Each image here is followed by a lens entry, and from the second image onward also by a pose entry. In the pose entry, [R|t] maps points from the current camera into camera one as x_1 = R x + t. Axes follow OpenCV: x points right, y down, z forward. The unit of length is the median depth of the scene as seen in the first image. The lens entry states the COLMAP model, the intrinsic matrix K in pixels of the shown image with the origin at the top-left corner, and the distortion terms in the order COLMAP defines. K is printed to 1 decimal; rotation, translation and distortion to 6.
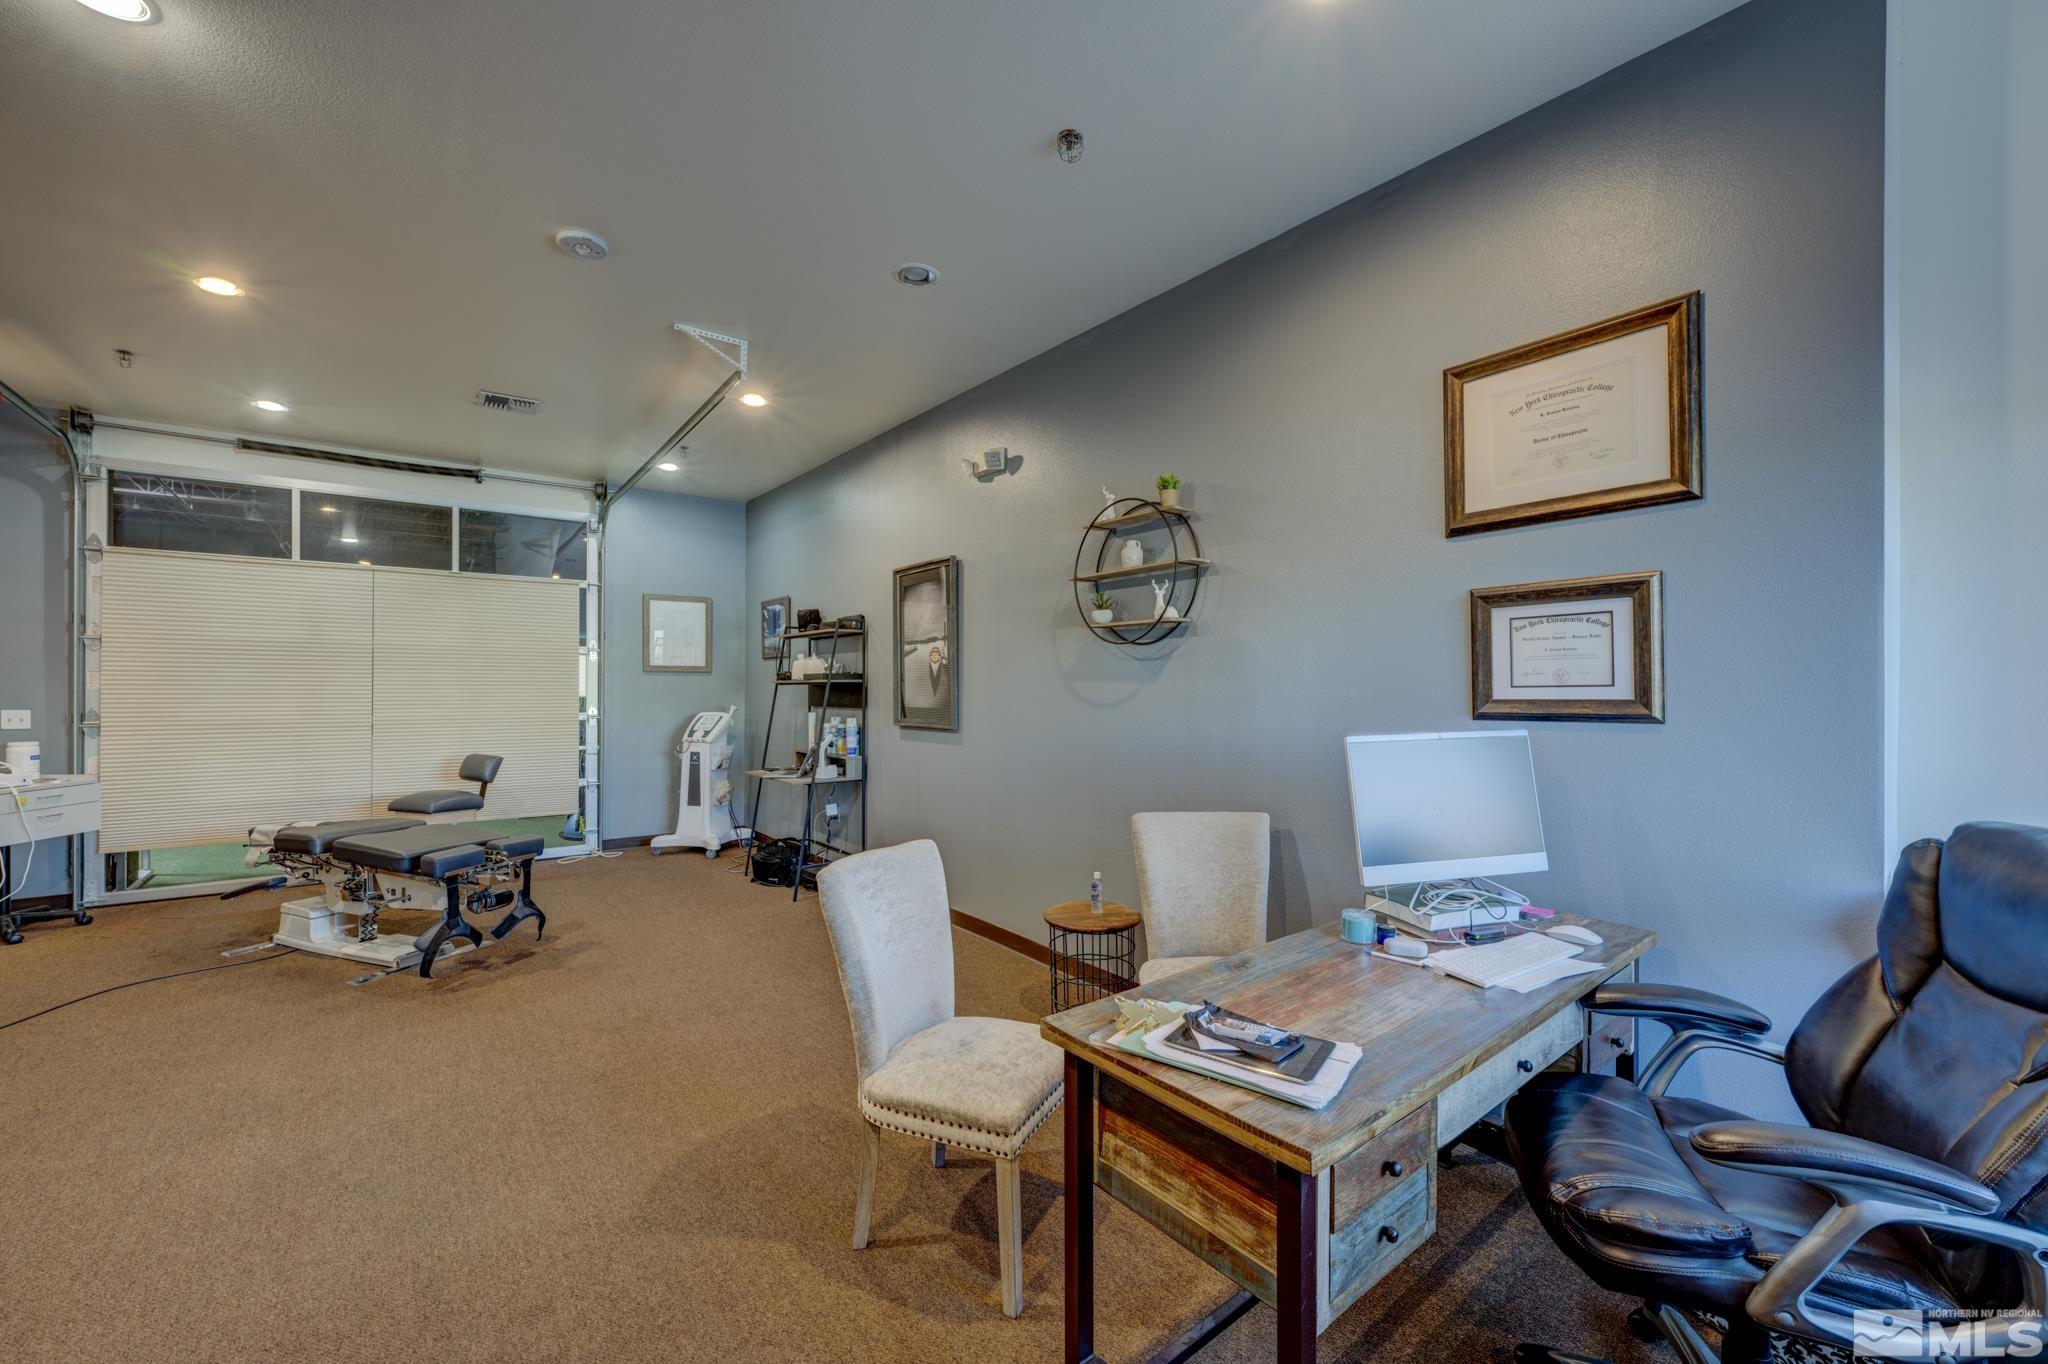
lens RADIAL K [[809.2, 0, 1021.3], [0, 809.2, 685.0], [0, 0, 1]] dist [0.000434, 0.000473]
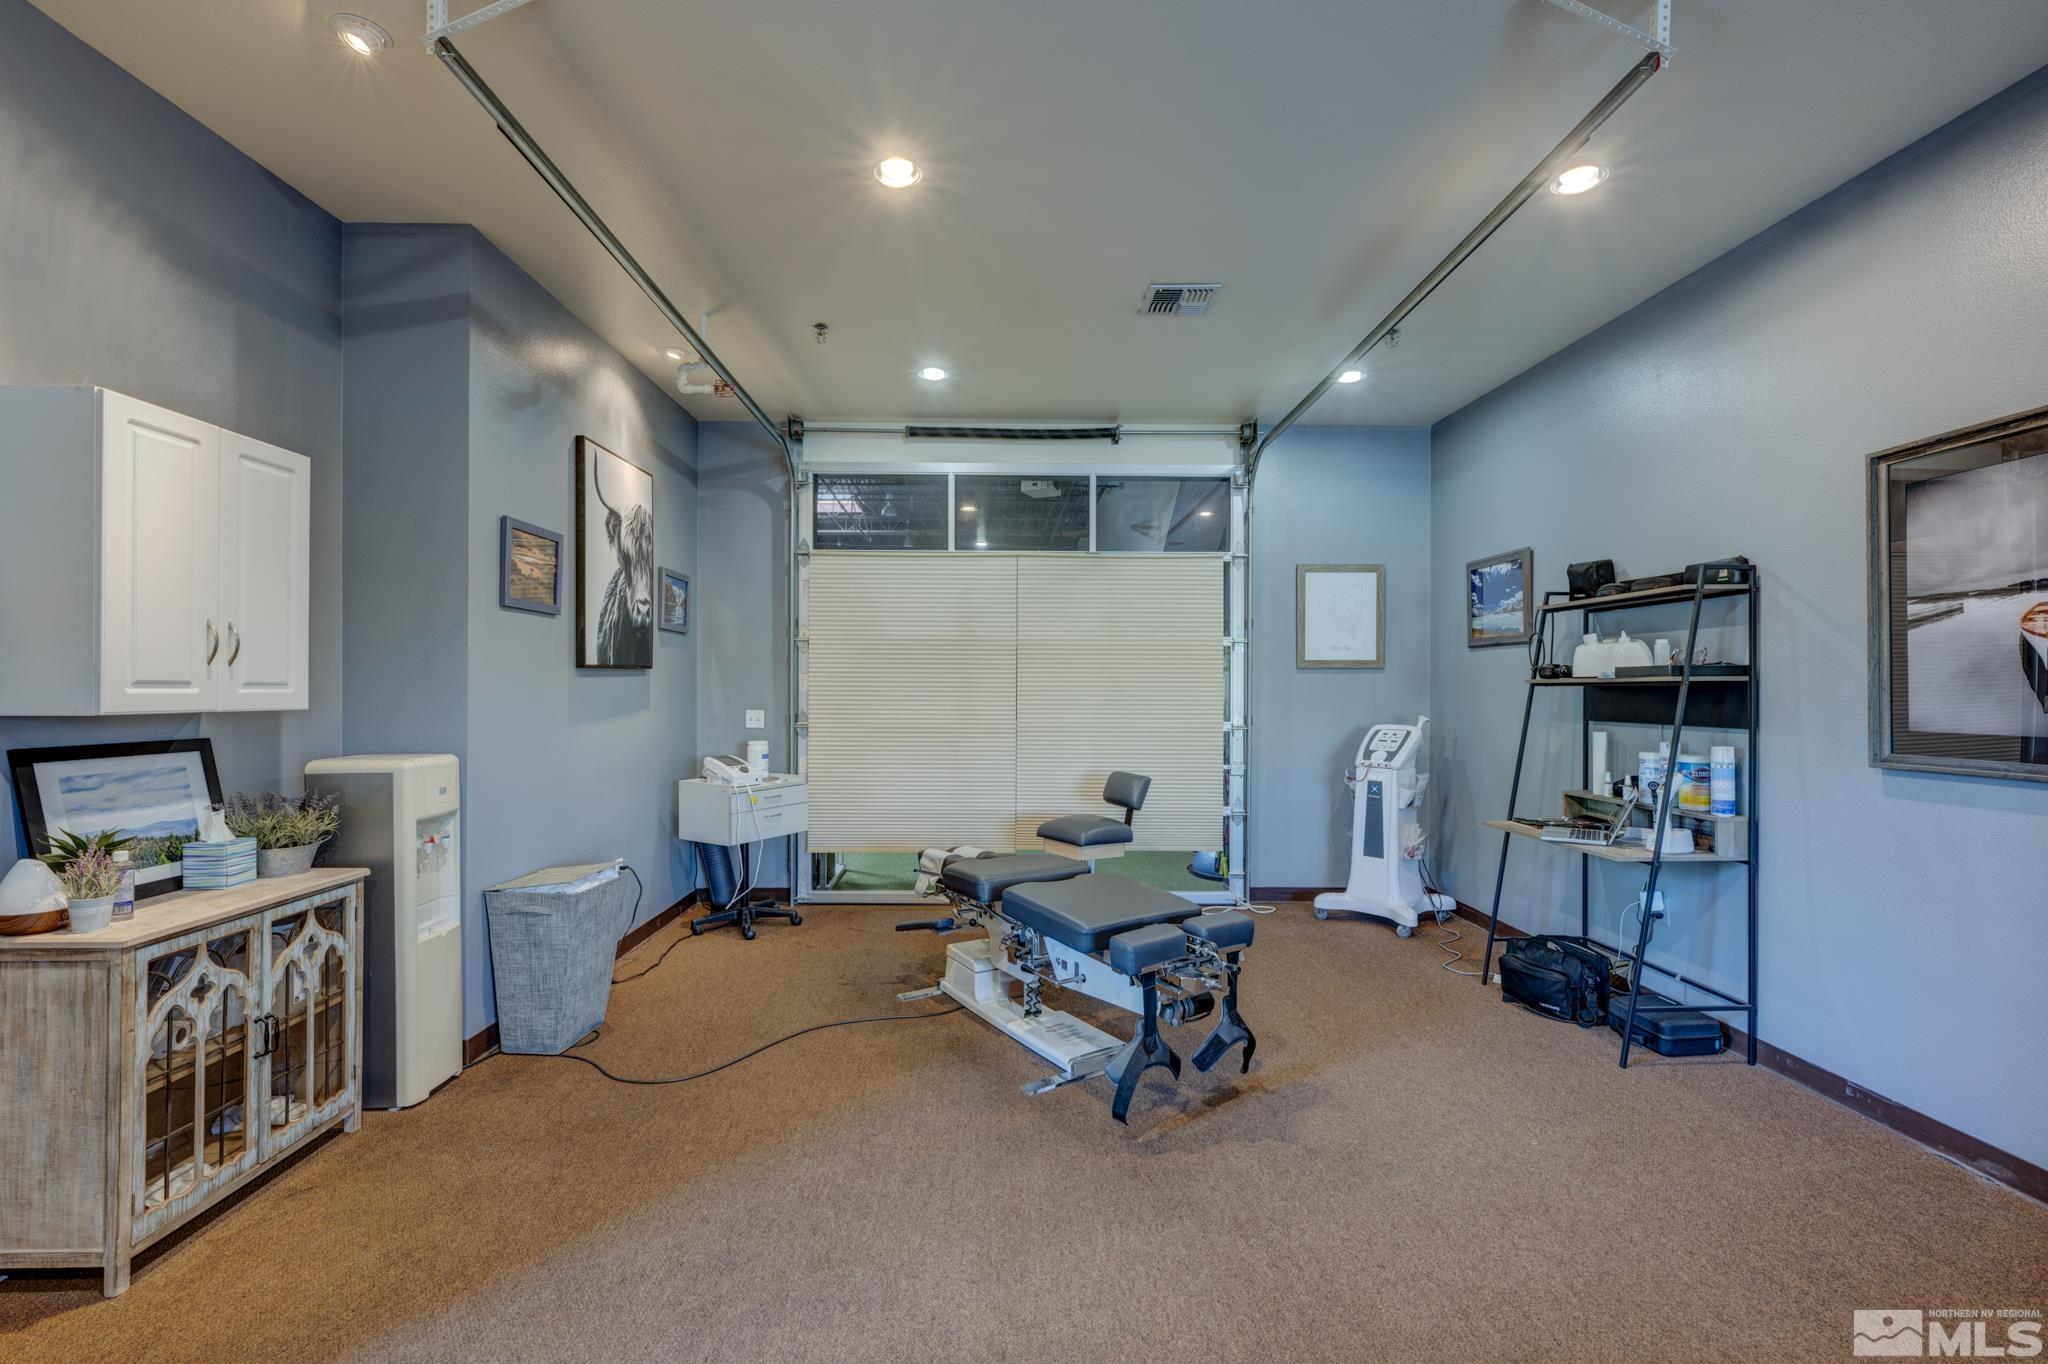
lens RADIAL K [[913.8, 0, 1024.7], [0, 913.8, 685.9], [0, 0, 1]] dist [0.001362, 0.000174]
pose [[0.807908, -0.001015, -0.589307, -0.229510], [0.000792, 0.999999, -0.000637, -0.000114], [0.589308, 0.000048, 0.807909, 0.222166]]
